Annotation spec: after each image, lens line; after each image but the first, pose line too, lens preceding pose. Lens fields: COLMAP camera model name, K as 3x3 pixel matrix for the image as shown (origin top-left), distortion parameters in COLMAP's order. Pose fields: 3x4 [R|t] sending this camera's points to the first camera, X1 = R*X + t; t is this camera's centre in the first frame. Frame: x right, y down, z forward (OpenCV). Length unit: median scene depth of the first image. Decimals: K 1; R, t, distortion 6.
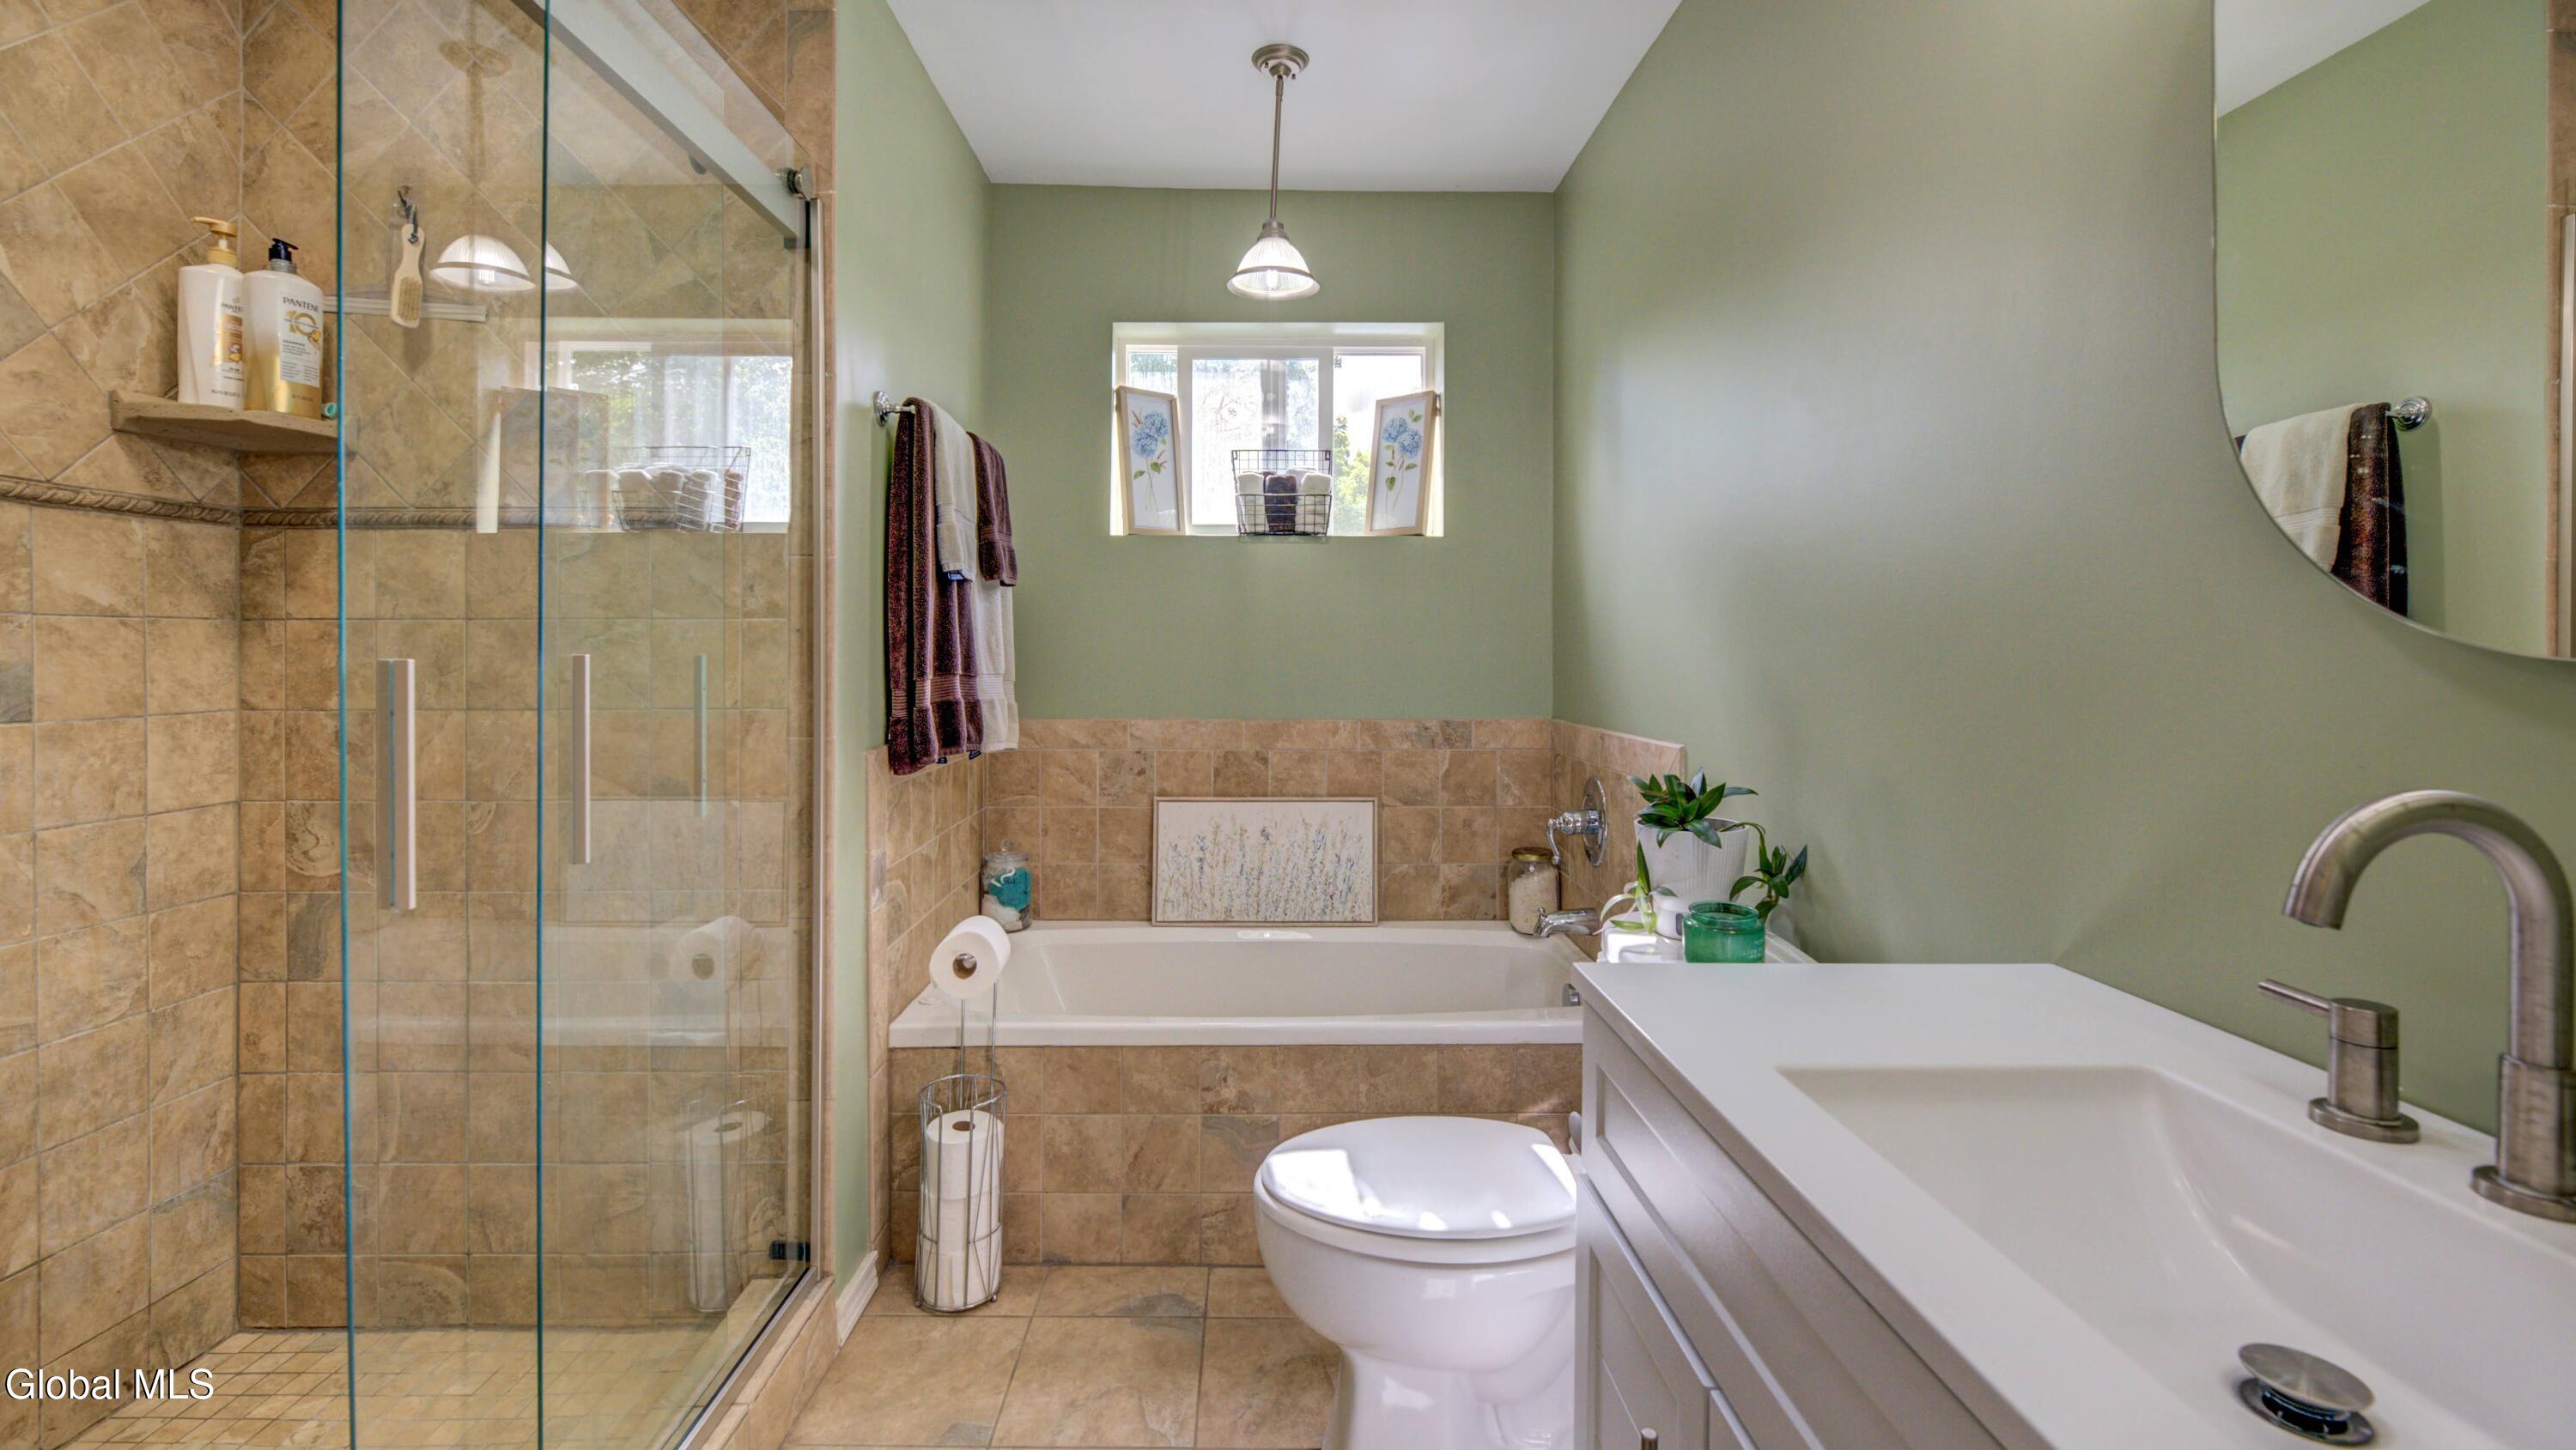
lens RADIAL K [[1055.6, 0, 1284.6], [0, 1055.6, 680.0], [0, 0, 1]] dist [0.000659, -0.000263]
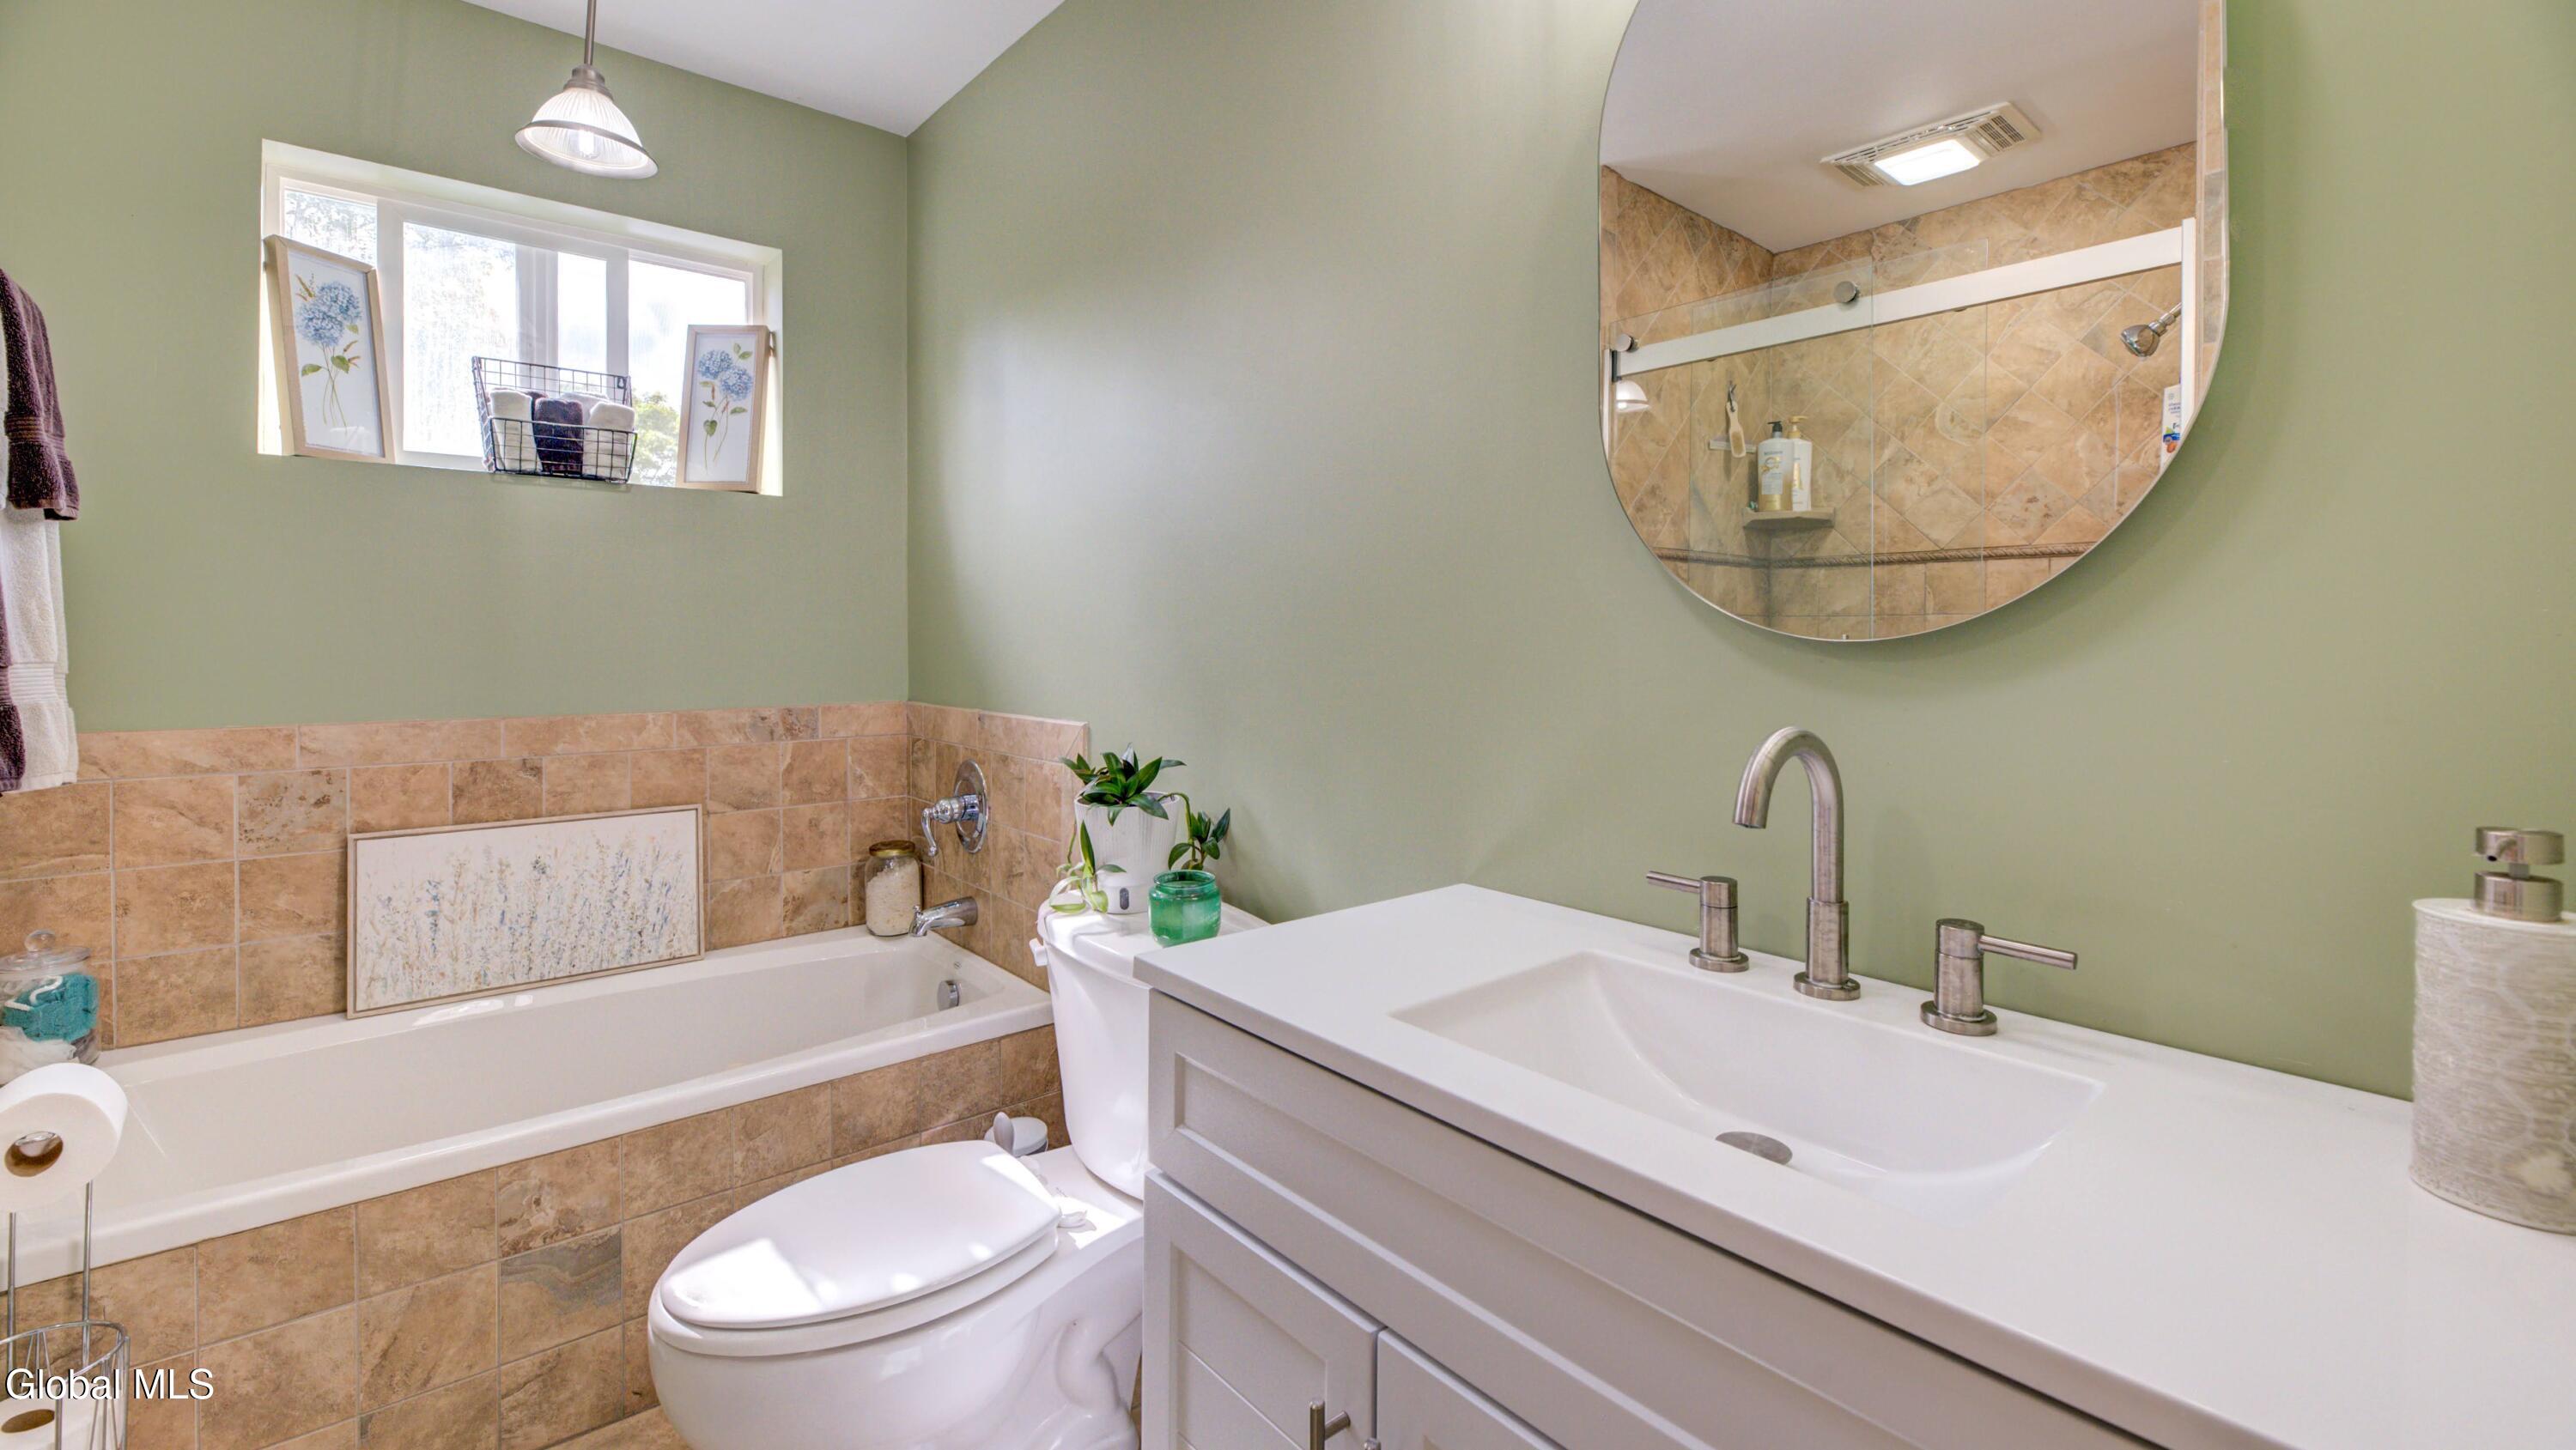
lens RADIAL K [[1065.6, 0, 1289.1], [0, 1065.6, 659.3], [0, 0, 1]] dist [0.001184, -0.003436]
pose [[0.774222, -0.013031, 0.632780, -0.086122], [0.011968, 0.999911, 0.005948, -0.002183], [-0.632801, 0.002968, 0.774309, 0.059462]]
